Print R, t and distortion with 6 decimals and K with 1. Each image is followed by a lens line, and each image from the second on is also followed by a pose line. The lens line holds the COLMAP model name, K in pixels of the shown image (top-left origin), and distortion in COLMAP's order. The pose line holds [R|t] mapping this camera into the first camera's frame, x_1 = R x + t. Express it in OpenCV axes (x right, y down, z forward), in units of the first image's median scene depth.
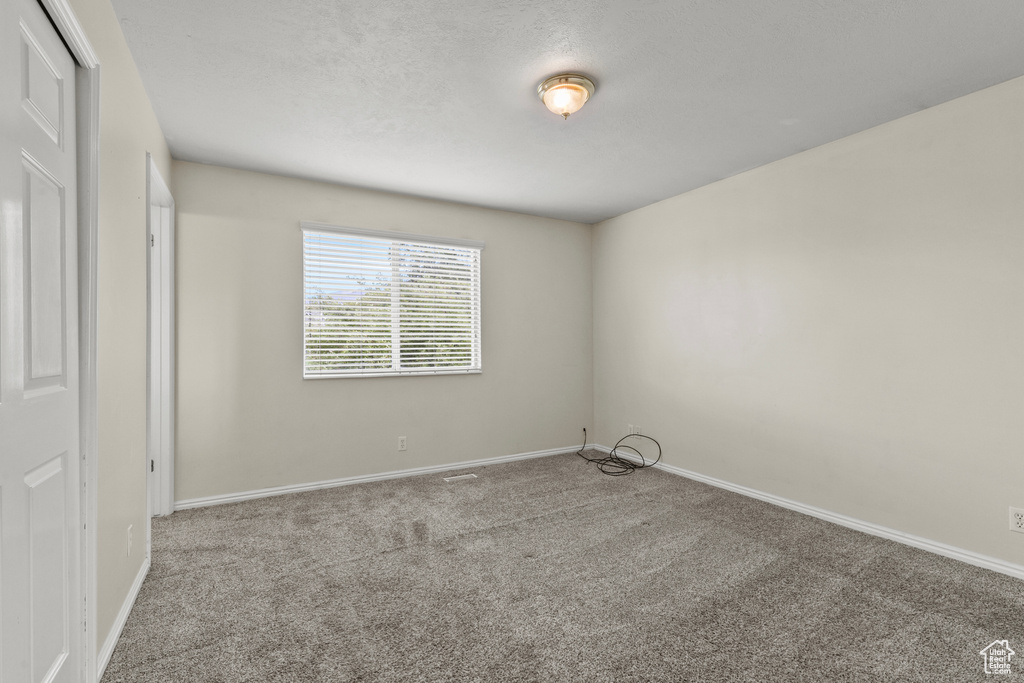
lens RADIAL K [[456.0, 0, 506.1], [0, 456.0, 339.8], [0, 0, 1]] dist [0.005074, 0.000443]
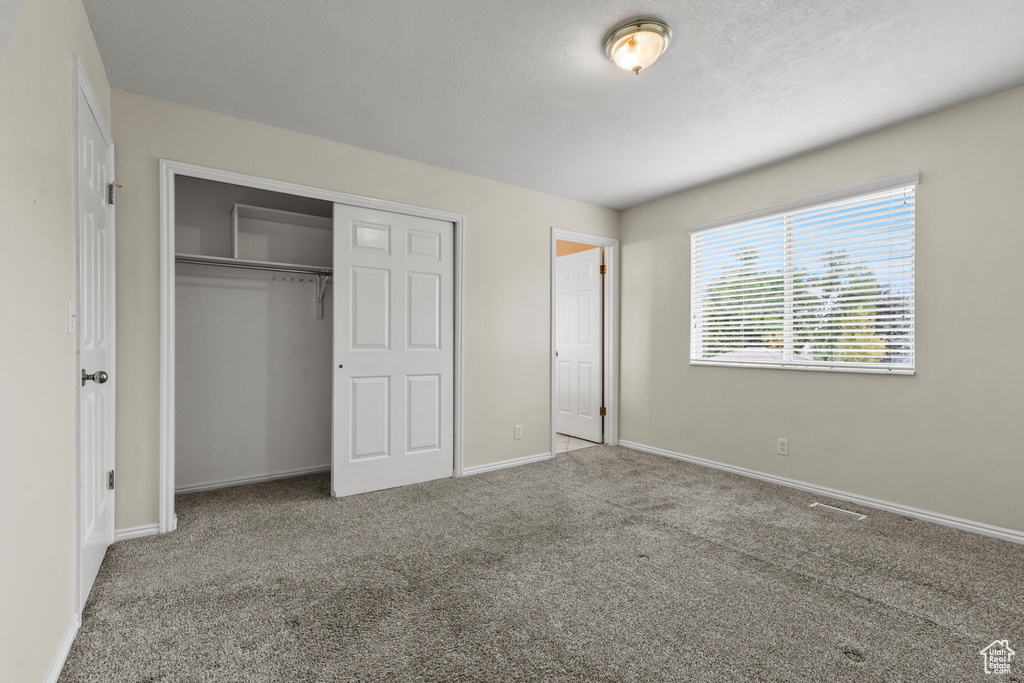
lens RADIAL K [[456.0, 0, 510.3], [0, 456.0, 343.6], [0, 0, 1]] dist [0.005074, 0.000443]
pose [[0.089974, 0.002547, -0.995941, 0.711580], [0.010533, 0.999938, 0.003509, 0.026635], [0.995888, -0.010806, 0.089941, 0.486776]]
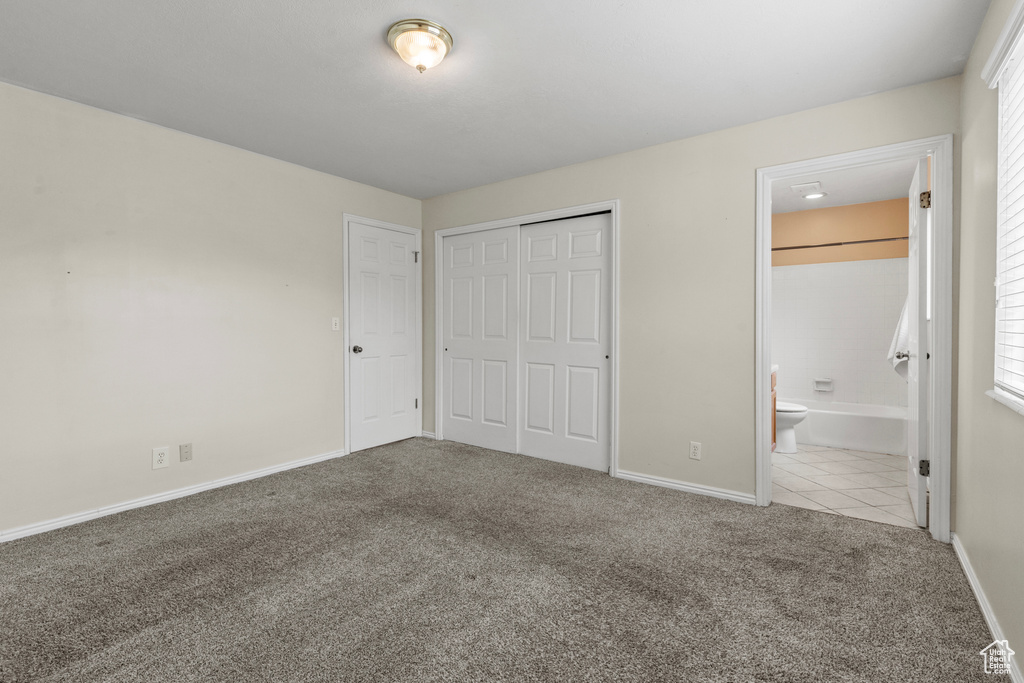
lens RADIAL K [[456.0, 0, 520.5], [0, 456.0, 333.9], [0, 0, 1]] dist [0.005074, 0.000443]
pose [[-0.913205, -0.006926, -0.407442, 0.223801], [-0.002581, 0.999934, -0.011213, 0.034864], [0.407493, -0.009188, -0.913162, 1.343356]]
